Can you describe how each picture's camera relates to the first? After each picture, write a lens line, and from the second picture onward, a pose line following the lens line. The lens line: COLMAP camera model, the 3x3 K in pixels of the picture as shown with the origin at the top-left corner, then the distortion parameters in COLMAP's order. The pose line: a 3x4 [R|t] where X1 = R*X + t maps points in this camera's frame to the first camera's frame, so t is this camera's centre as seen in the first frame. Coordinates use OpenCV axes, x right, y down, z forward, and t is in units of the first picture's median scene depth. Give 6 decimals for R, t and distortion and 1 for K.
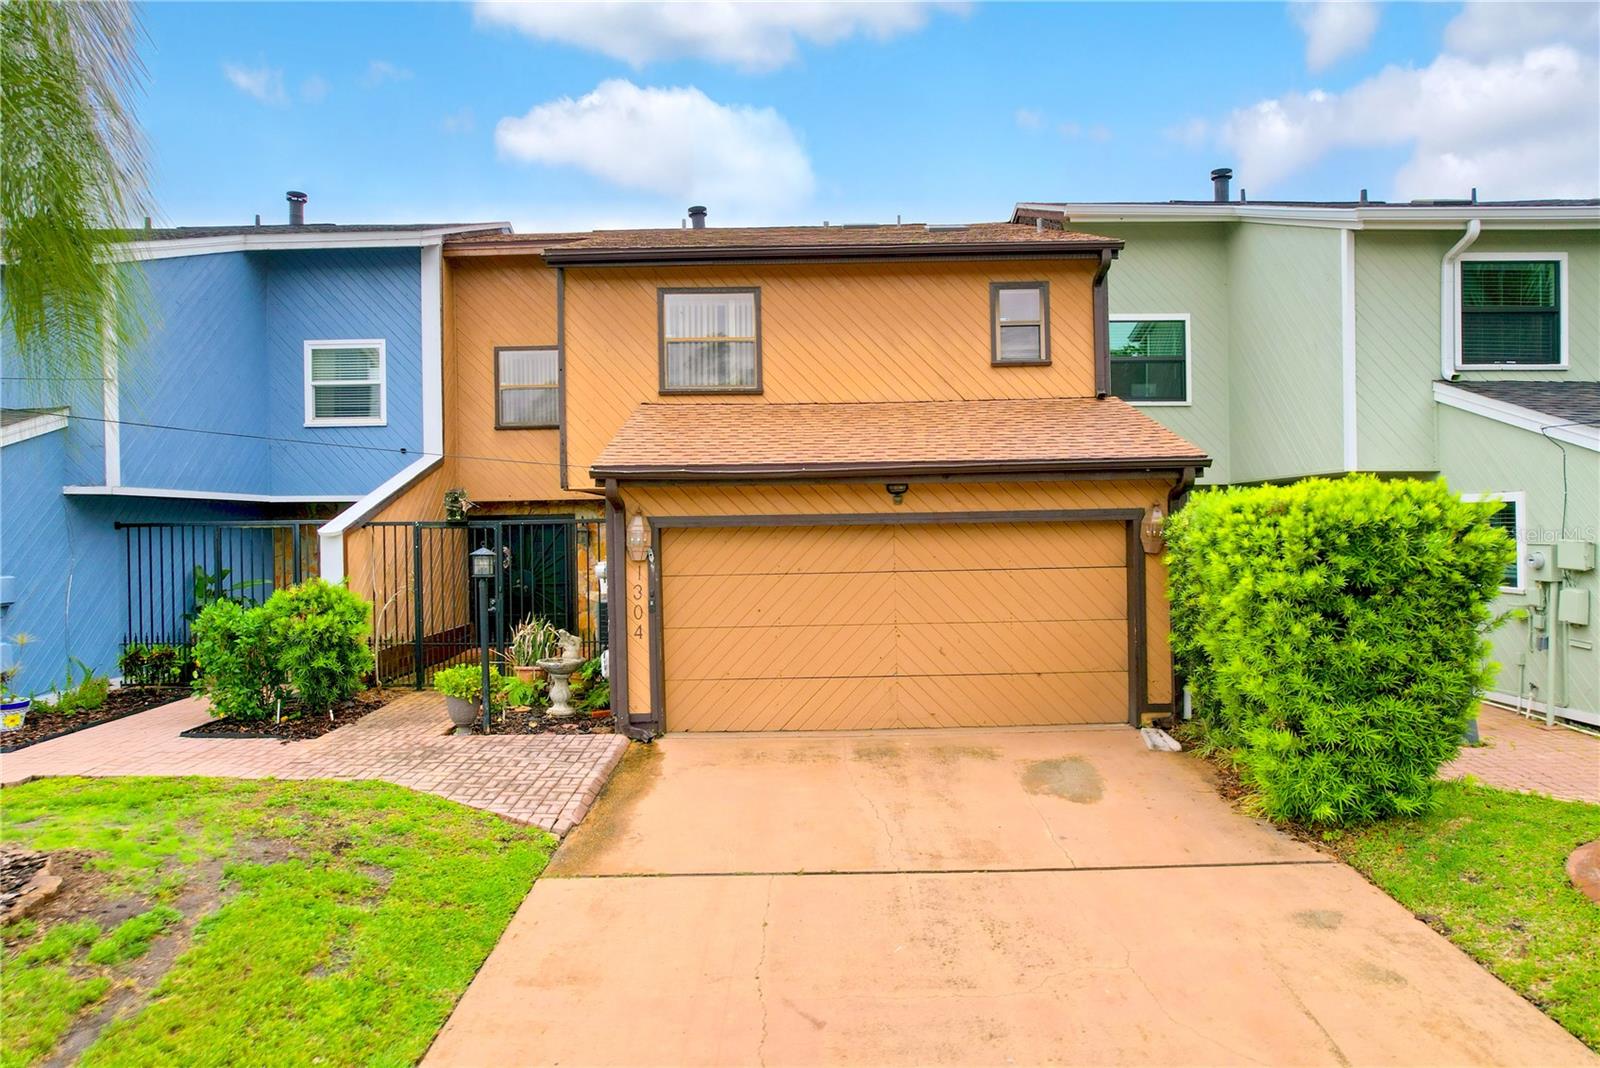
lens RADIAL K [[1009.8, 0, 804.6], [0, 1009.8, 541.2], [0, 0, 1]] dist [-0.020604, 0.001302]
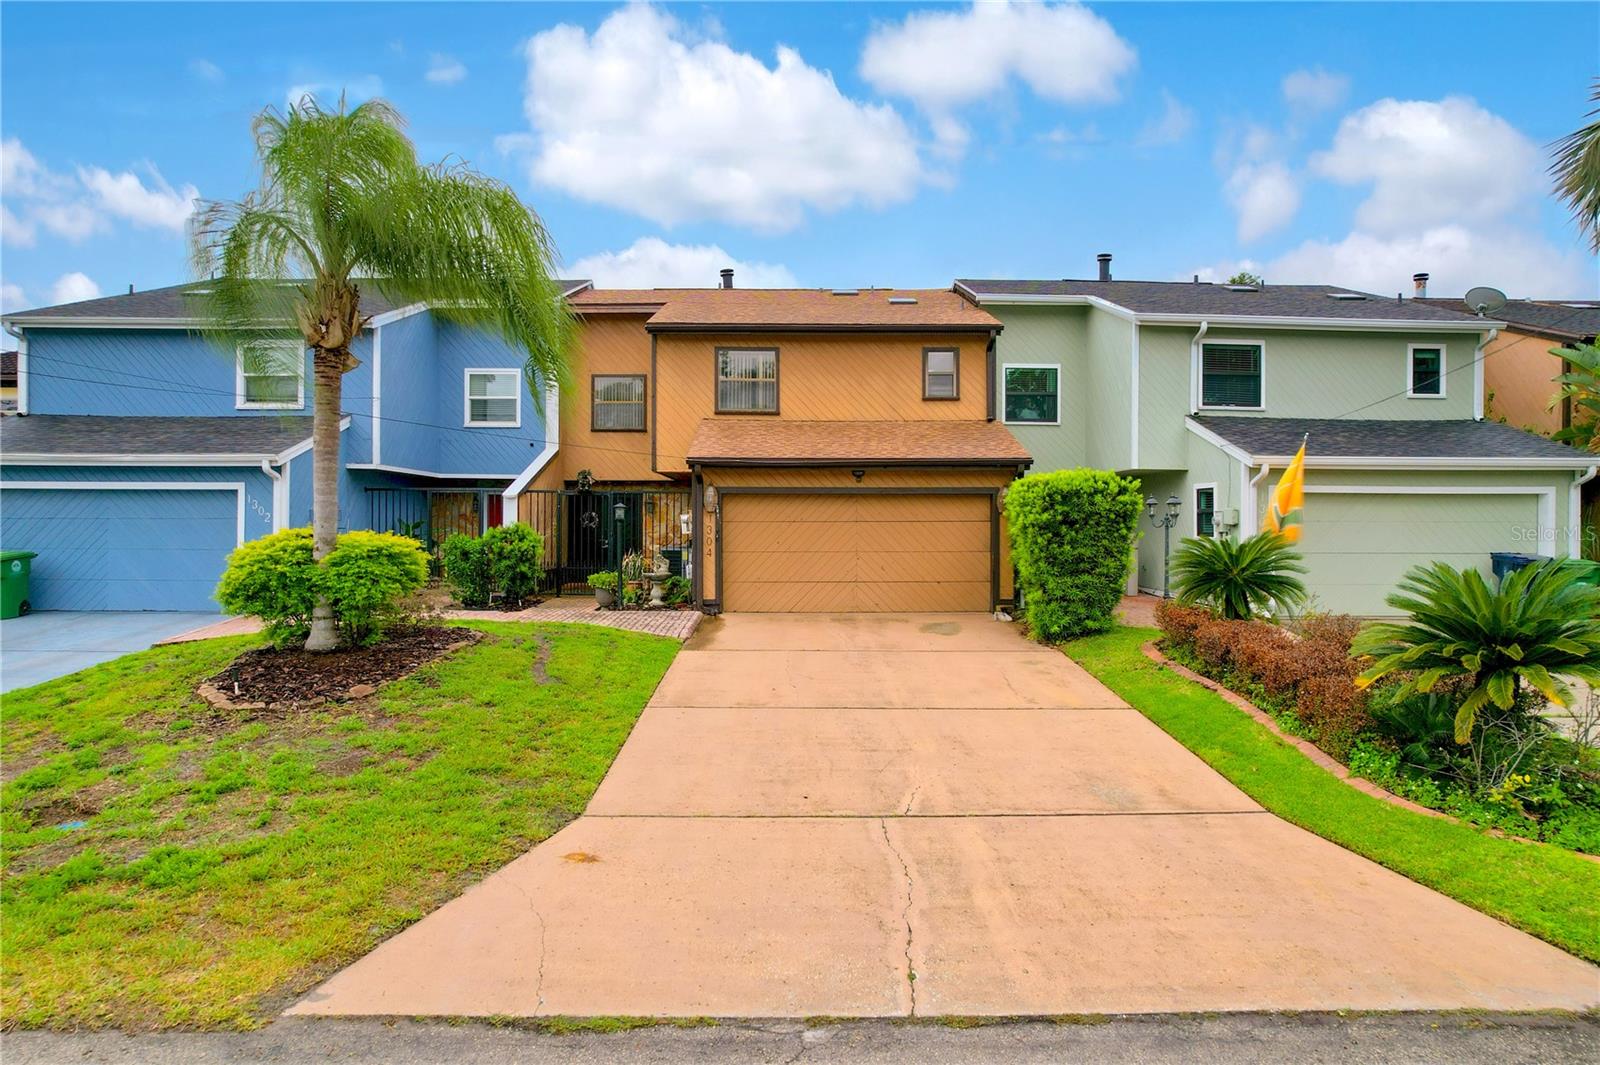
lens RADIAL K [[1009.8, 0, 799.1], [0, 1009.8, 542.8], [0, 0, 1]] dist [-0.020604, 0.001302]
pose [[0.999809, 0.018816, 0.005255, -0.017065], [-0.018837, 0.999815, 0.003981, 0.058794], [-0.005179, -0.004080, 0.999978, -0.699980]]
